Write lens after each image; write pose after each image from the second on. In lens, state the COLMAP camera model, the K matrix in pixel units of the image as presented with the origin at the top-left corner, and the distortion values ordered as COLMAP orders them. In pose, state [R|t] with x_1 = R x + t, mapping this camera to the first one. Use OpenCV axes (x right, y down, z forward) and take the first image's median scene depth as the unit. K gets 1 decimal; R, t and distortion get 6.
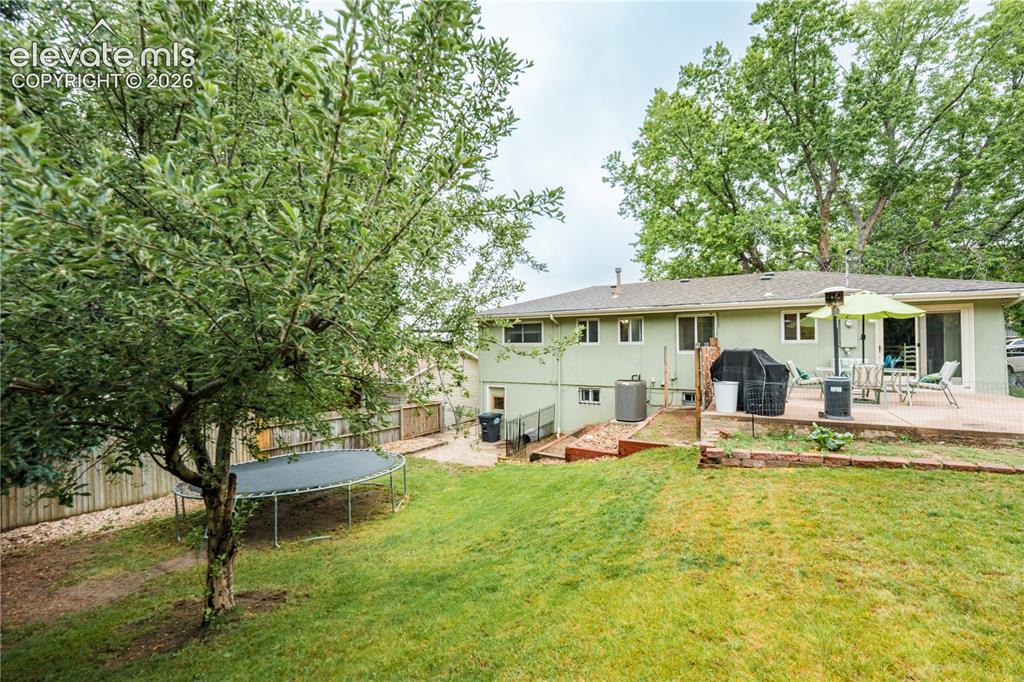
lens RADIAL K [[415.0, 0, 511.2], [0, 415.0, 341.7], [0, 0, 1]] dist [-0.030608, 0.004575]
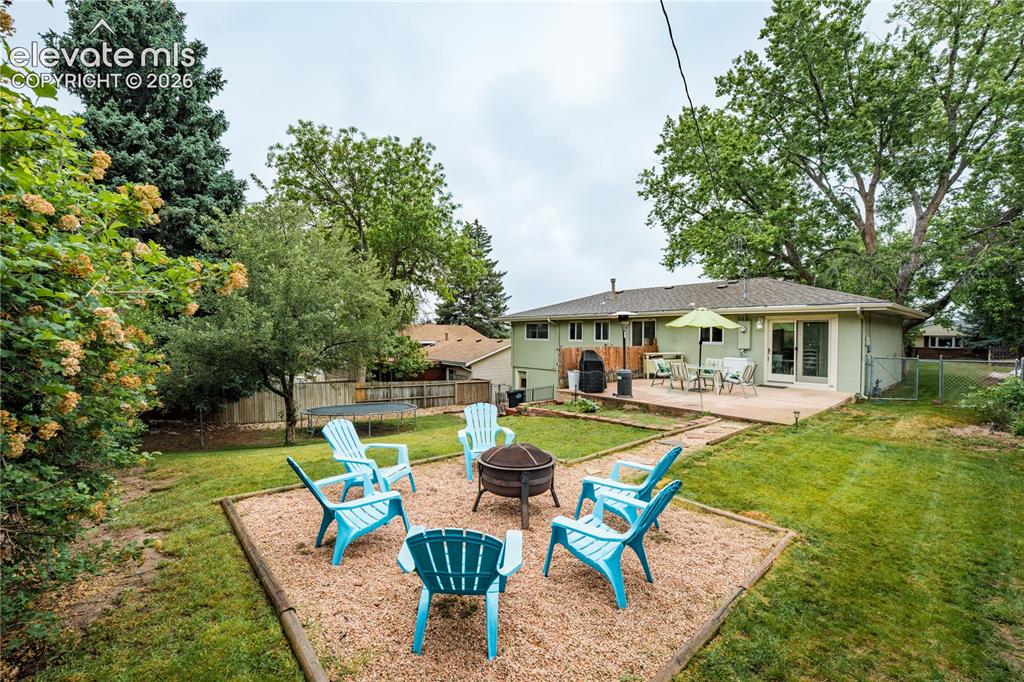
lens RADIAL K [[415.0, 0, 511.9], [0, 415.0, 340.9], [0, 0, 1]] dist [-0.030608, 0.004575]
pose [[0.935247, 0.015332, -0.353665, 0.463658], [-0.003693, 0.999430, 0.033560, -0.036951], [0.353978, -0.030081, 0.934770, -0.298493]]
